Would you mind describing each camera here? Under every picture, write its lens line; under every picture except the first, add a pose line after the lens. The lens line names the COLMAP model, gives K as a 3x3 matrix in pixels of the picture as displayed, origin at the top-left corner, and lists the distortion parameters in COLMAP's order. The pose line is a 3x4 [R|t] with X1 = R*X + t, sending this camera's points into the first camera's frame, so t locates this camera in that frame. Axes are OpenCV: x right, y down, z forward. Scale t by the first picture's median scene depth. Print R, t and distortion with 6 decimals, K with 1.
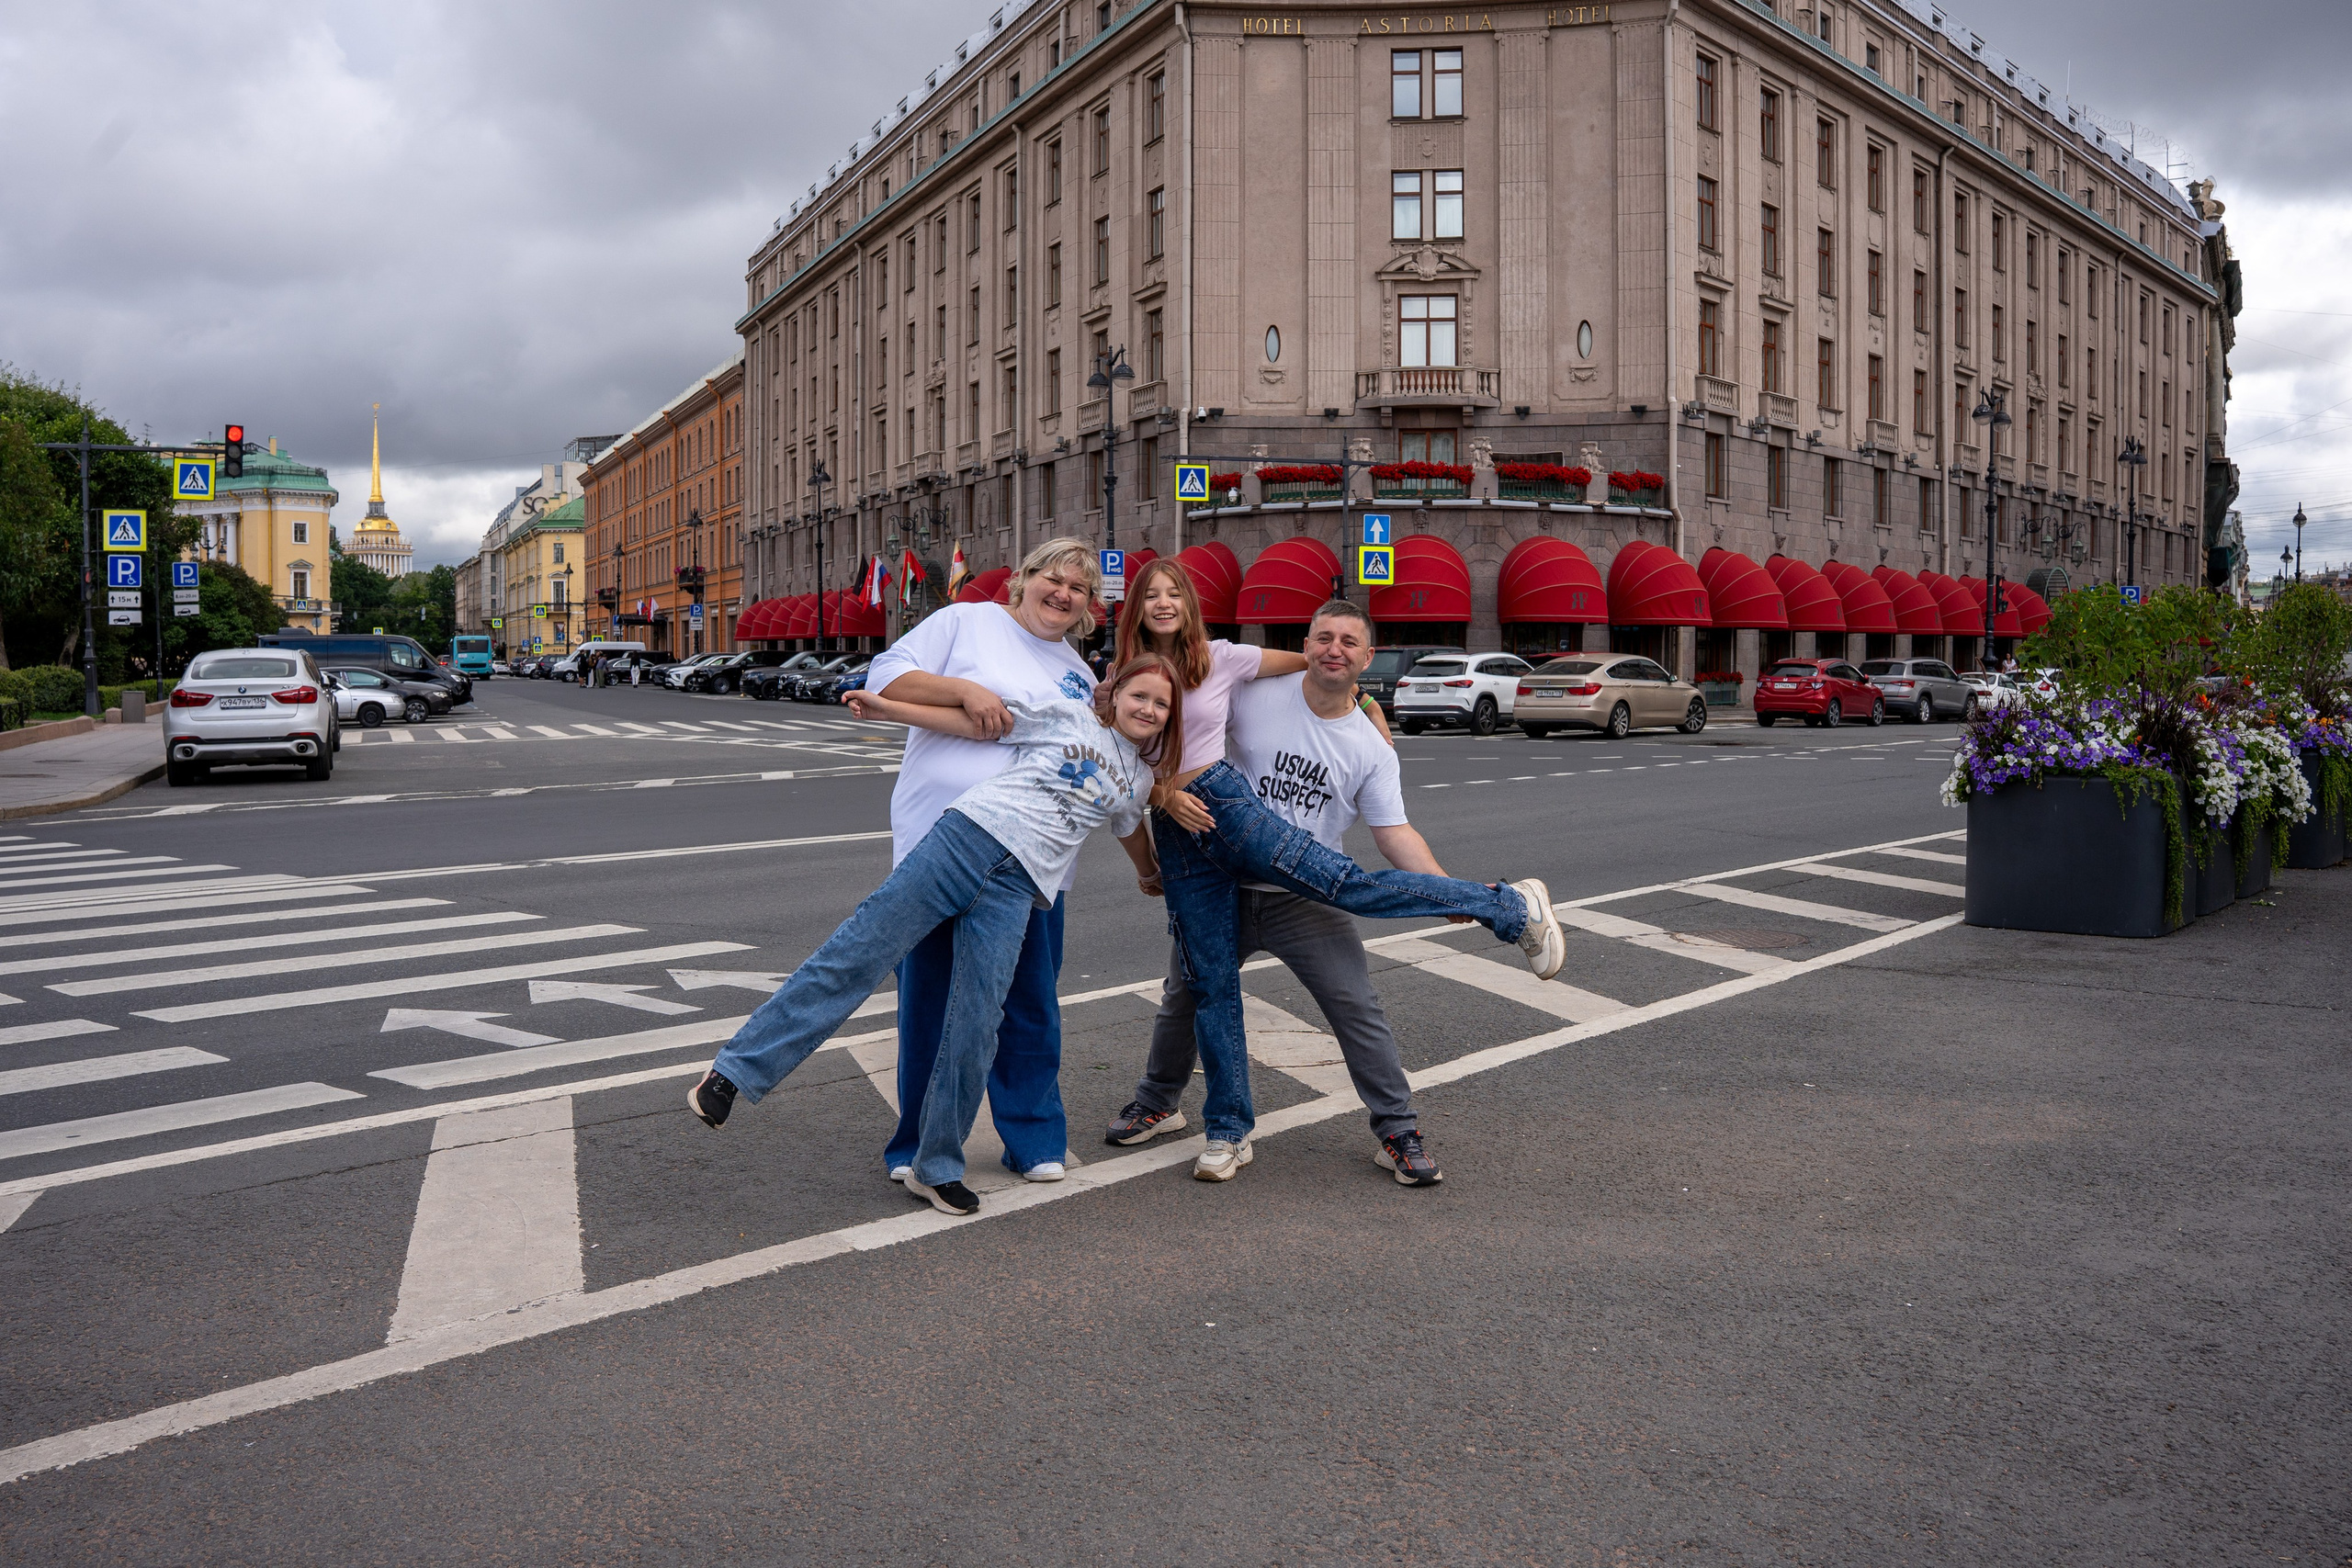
lens RADIAL K [[1997.2, 0, 1170.4], [0, 1997.2, 754.0], [0, 0, 1]] dist [-0.214936, 0.240046]
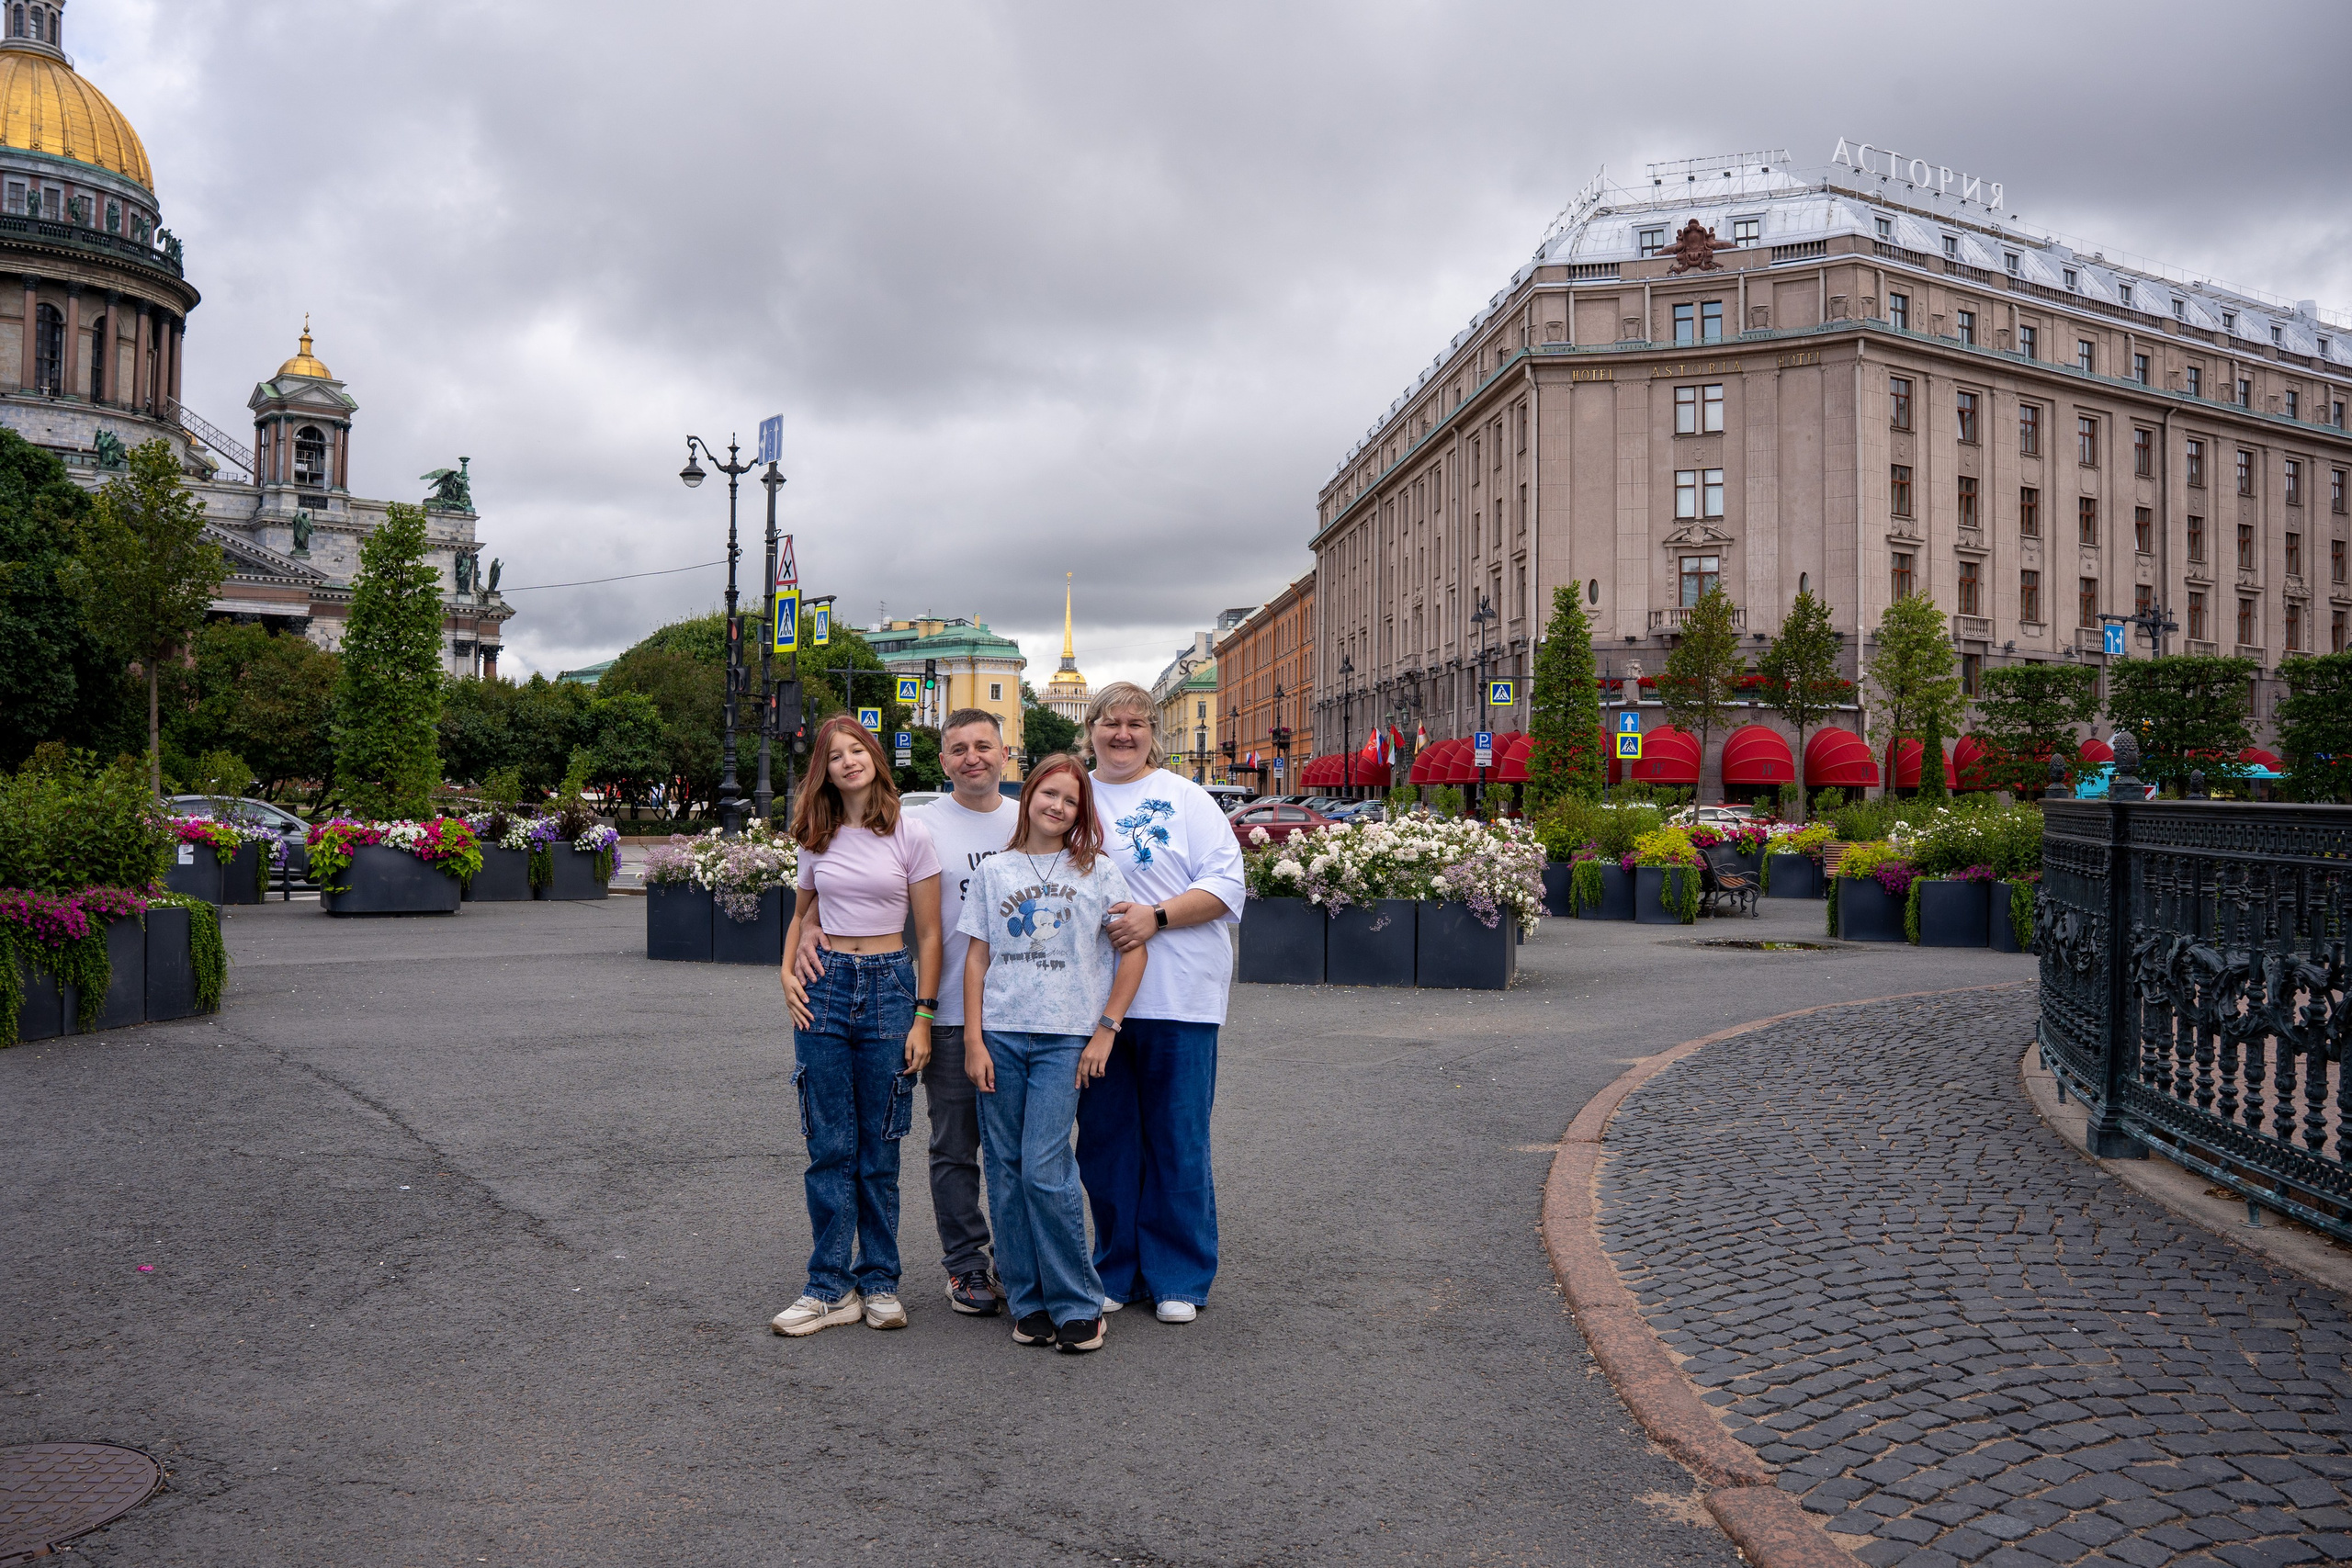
lens RADIAL K [[1997.2, 0, 1170.4], [0, 1997.2, 754.0], [0, 0, 1]] dist [-0.214936, 0.240046]
pose [[0.941427, 0.006941, -0.337147, 0.235235], [-0.031121, 0.997310, -0.066367, 0.018605], [0.335779, 0.072972, 0.939110, -0.444185]]
